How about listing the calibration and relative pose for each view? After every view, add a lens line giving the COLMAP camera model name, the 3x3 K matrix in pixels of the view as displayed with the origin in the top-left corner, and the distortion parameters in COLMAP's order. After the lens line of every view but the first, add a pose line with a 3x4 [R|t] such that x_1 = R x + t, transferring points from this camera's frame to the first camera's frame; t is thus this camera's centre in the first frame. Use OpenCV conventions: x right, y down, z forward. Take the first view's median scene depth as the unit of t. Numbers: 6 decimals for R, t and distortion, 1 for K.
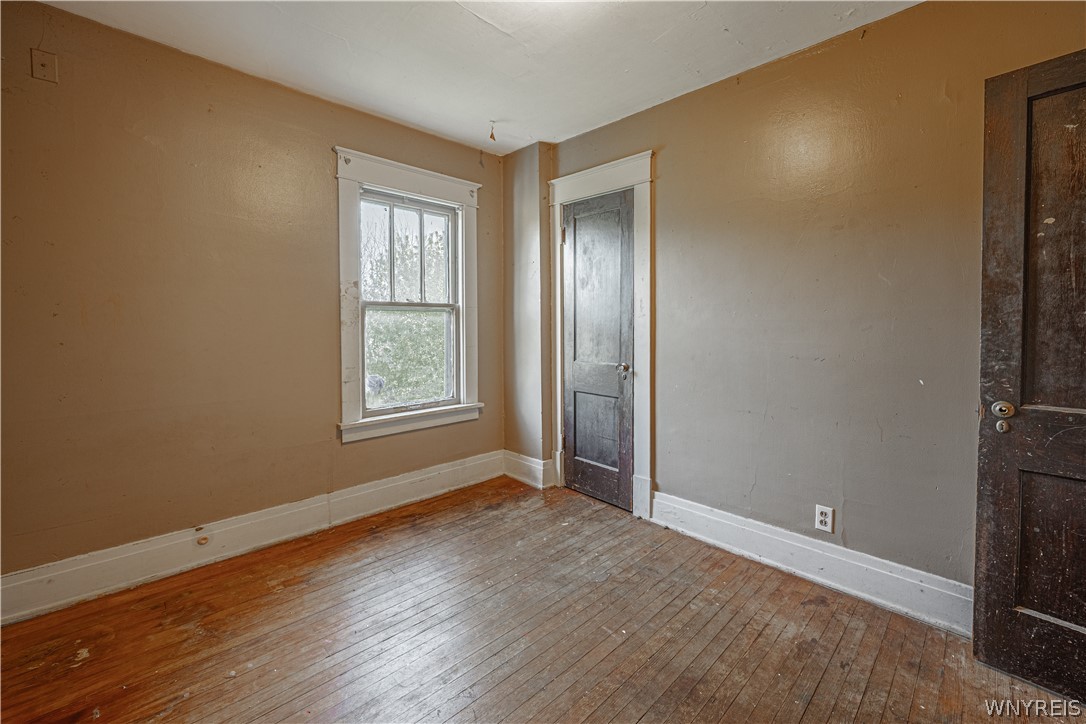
lens RADIAL K [[443.3, 0, 543.2], [0, 443.3, 333.2], [0, 0, 1]] dist [-0.004259, 0.000286]
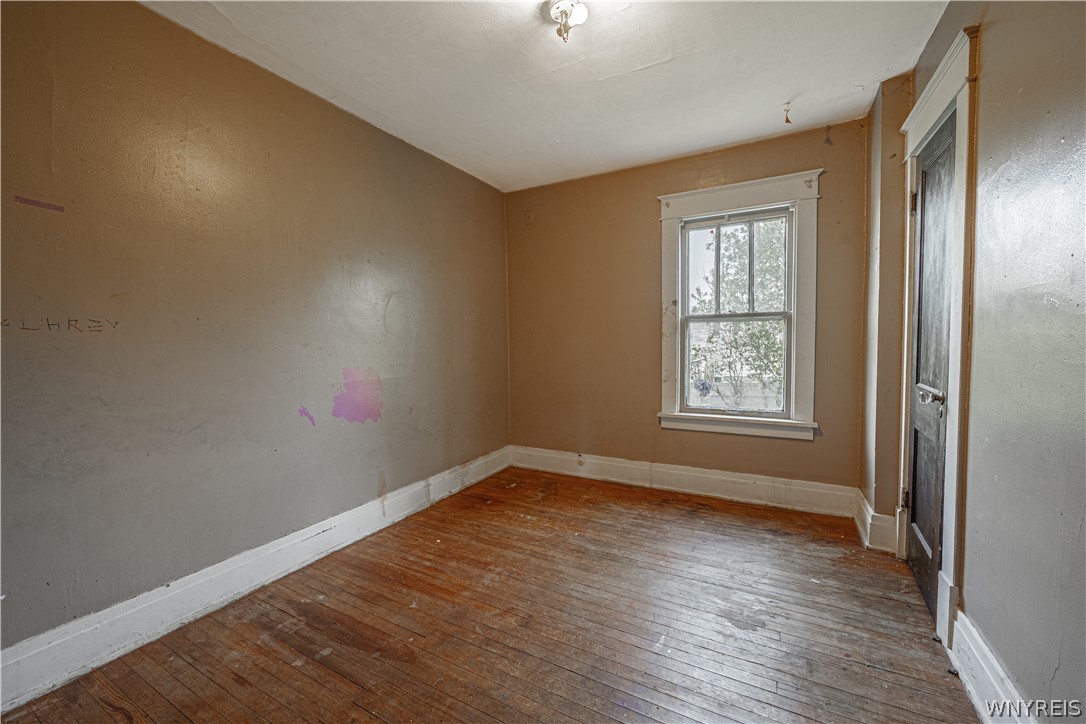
lens RADIAL K [[430.6, 0, 541.9], [0, 430.6, 358.1], [0, 0, 1]] dist [-0.001628, 0.000086]
pose [[0.293402, 0.038148, -0.955228, 0.593943], [-0.003079, 0.999236, 0.038960, -0.001934], [0.955984, -0.008490, 0.293295, 0.281430]]
